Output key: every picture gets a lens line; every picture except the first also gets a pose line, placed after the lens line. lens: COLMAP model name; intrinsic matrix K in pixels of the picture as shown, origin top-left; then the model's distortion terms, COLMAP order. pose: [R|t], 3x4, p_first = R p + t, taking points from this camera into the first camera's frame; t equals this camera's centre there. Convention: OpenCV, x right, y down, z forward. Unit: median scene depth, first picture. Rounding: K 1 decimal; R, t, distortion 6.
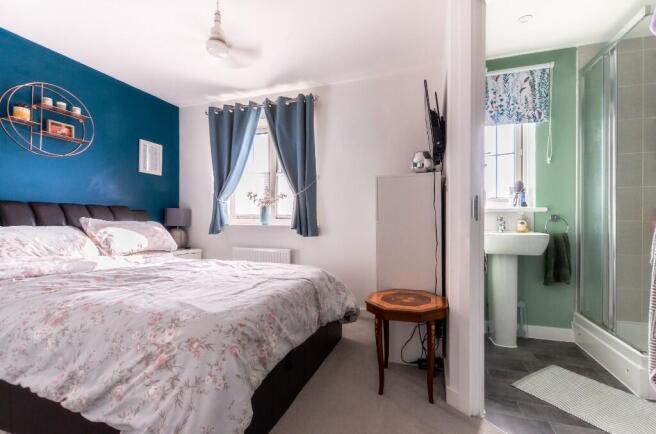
lens RADIAL K [[280.8, 0, 339.2], [0, 280.8, 219.0], [0, 0, 1]] dist [-0.000813, -0.000841]
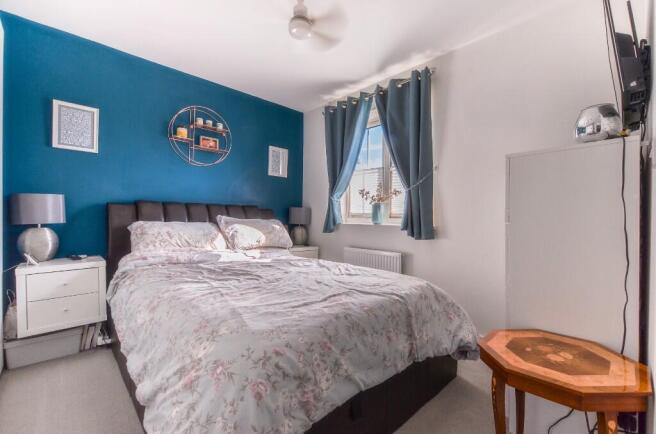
lens RADIAL K [[280.8, 0, 339.2], [0, 280.8, 219.0], [0, 0, 1]] dist [-0.000813, -0.000841]
pose [[0.886875, 0.008578, -0.461930, 0.083832], [-0.008157, 0.999963, 0.002908, 0.001928], [0.461937, 0.001189, 0.886912, 0.211788]]
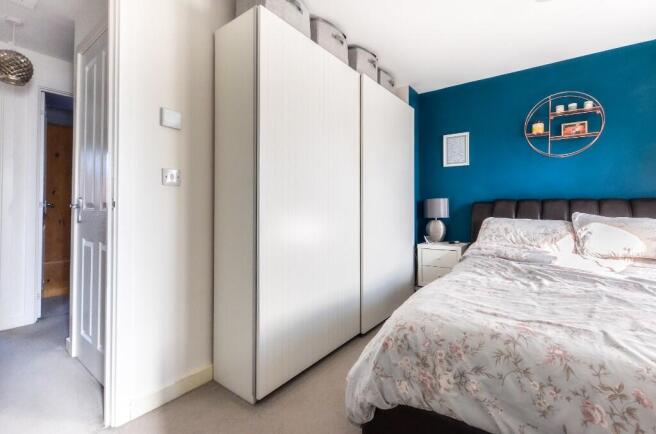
lens RADIAL K [[292.3, 0, 341.3], [0, 292.3, 201.2], [0, 0, 1]] dist [-0.000710, -0.000177]
pose [[-0.307603, -0.023491, -0.951225, 0.374144], [-0.004225, 0.999719, -0.023322, -0.020320], [0.951505, -0.003155, -0.307616, 0.583896]]
